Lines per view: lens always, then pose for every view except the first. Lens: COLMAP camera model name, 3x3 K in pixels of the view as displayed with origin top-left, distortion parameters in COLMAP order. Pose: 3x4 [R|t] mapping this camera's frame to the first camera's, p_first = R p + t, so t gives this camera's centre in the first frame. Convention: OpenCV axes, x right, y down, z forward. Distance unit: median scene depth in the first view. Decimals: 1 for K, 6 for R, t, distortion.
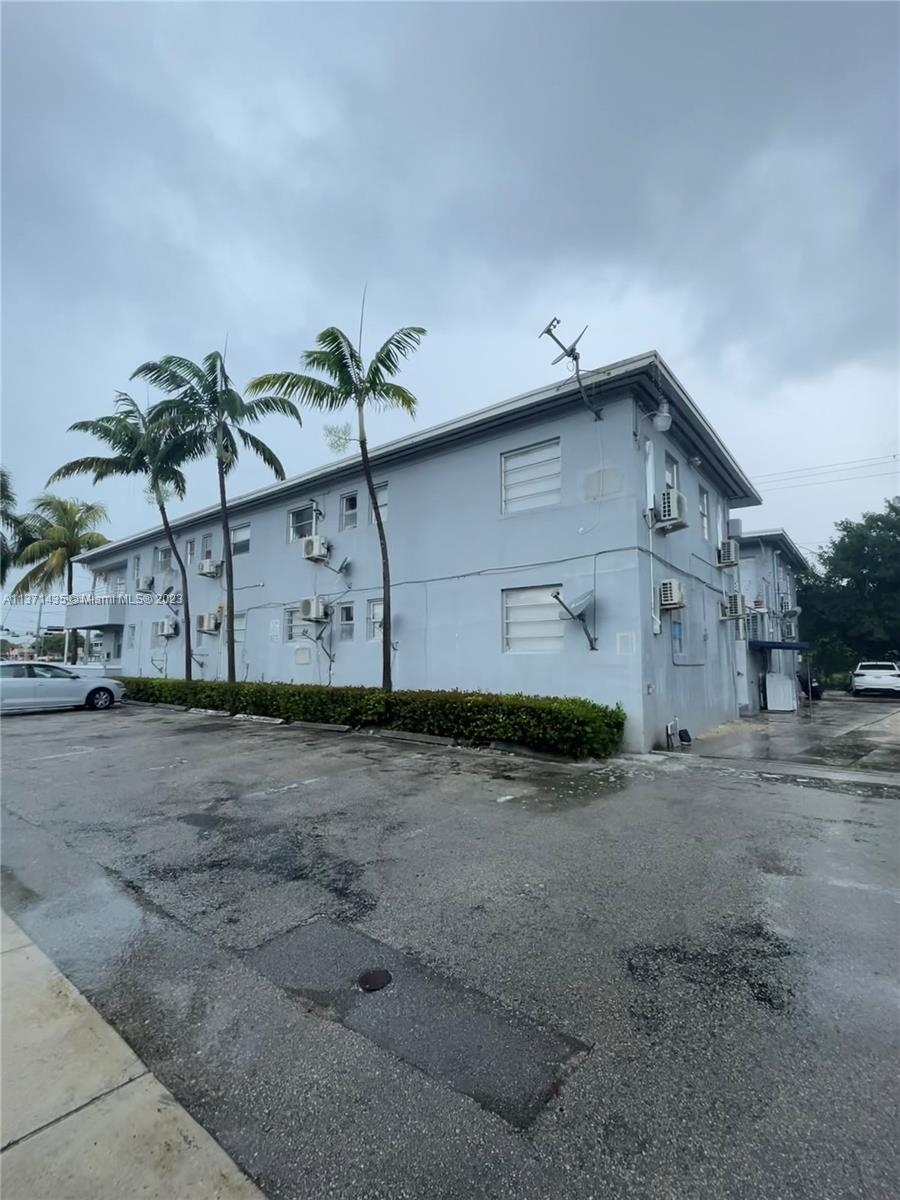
lens RADIAL K [[539.5, 0, 450.0], [0, 539.5, 600.0], [0, 0, 1]] dist [-0.001173, -0.000093]
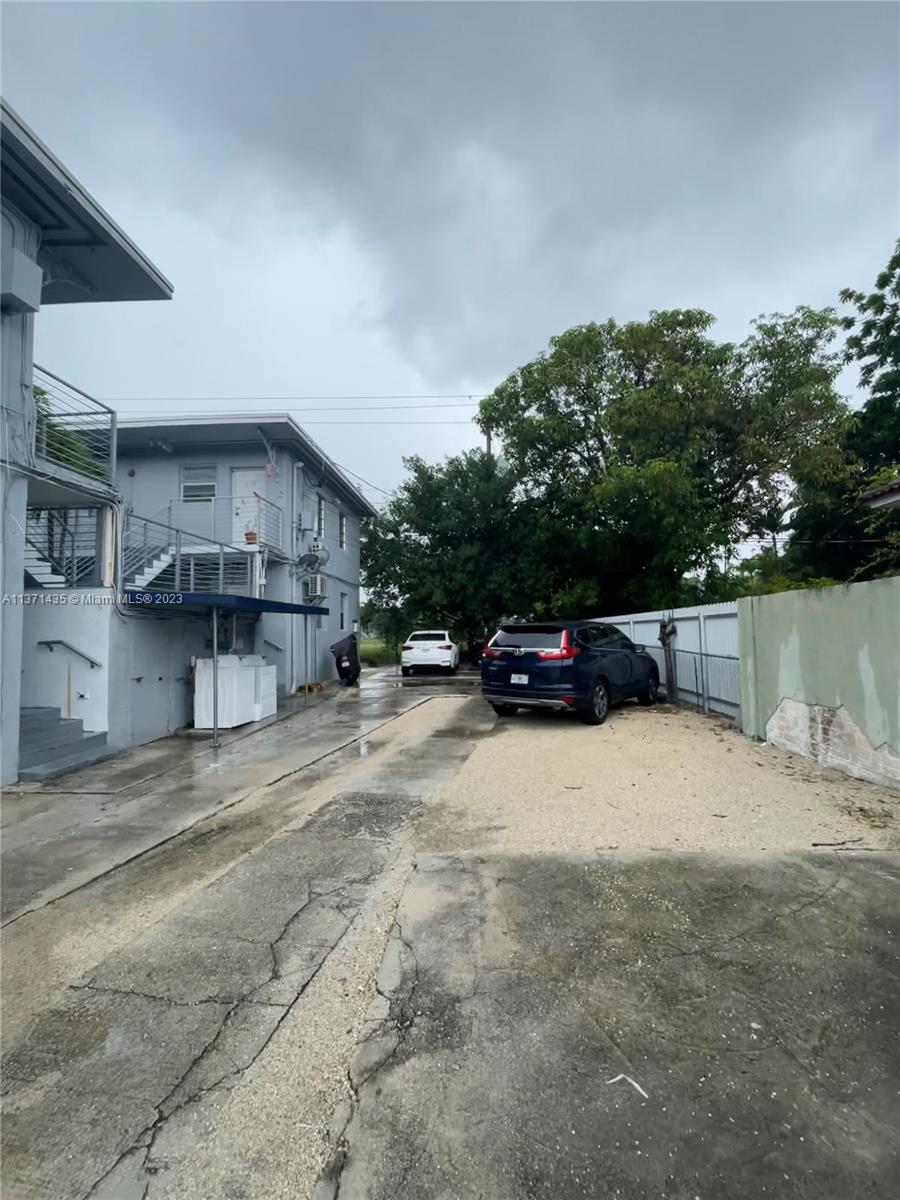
lens RADIAL K [[539.5, 0, 450.0], [0, 539.5, 600.0], [0, 0, 1]] dist [-0.001173, -0.000093]
pose [[0.826631, 0.019571, 0.562403, 0.375199], [-0.051040, 0.997883, 0.040295, 0.036547], [-0.560424, -0.062015, 0.825881, 0.332756]]
